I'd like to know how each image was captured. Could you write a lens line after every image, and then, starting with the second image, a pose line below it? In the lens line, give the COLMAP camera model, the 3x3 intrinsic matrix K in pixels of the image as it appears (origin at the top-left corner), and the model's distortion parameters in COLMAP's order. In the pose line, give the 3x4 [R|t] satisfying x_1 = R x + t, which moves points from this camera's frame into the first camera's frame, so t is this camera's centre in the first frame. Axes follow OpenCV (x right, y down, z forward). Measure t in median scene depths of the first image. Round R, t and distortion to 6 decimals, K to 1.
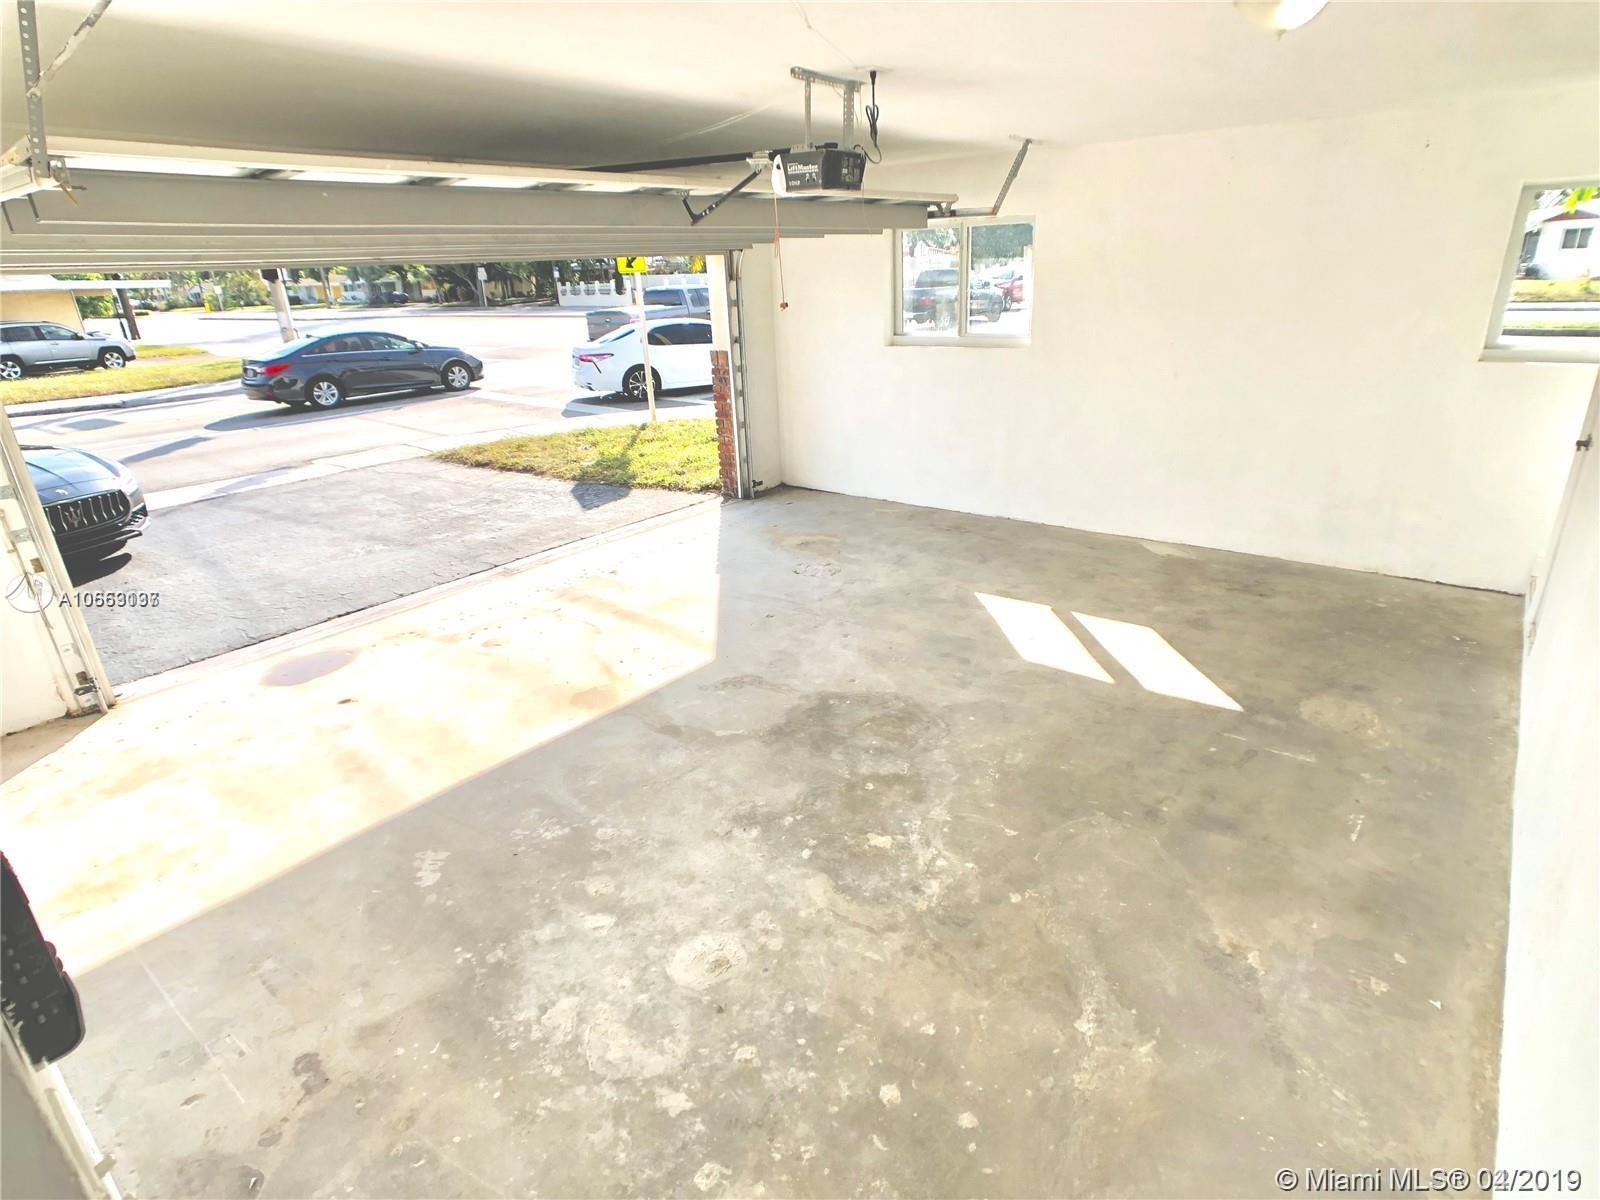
lens RADIAL K [[845.9, 0, 818.5], [0, 845.9, 598.7], [0, 0, 1]] dist [-0.050027, 0.025127]
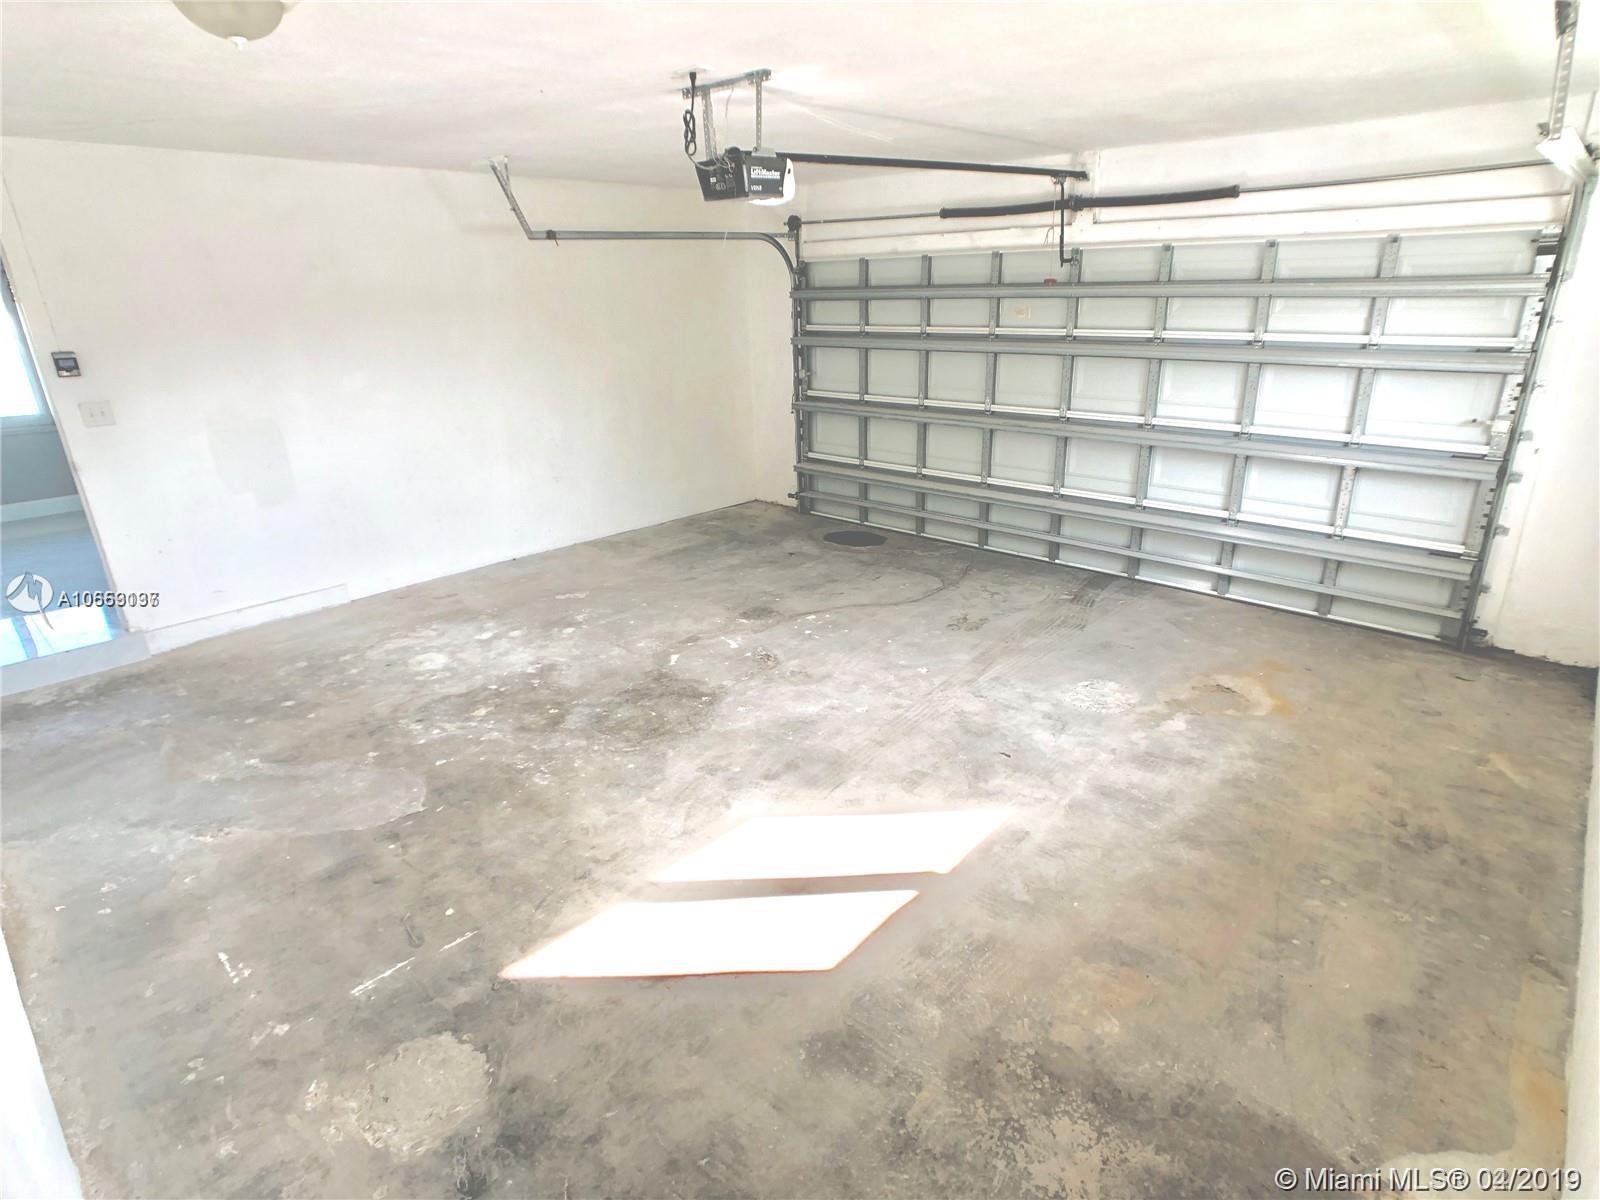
lens RADIAL K [[849.4, 0, 800.0], [0, 849.4, 600.0], [0, 0, 1]] dist [-0.055060, 0.036106]
pose [[-0.053584, 0.390319, -0.919119, 1.087517], [-0.346698, 0.855911, 0.383689, -0.497172], [0.936445, 0.339216, 0.089460, 1.165809]]
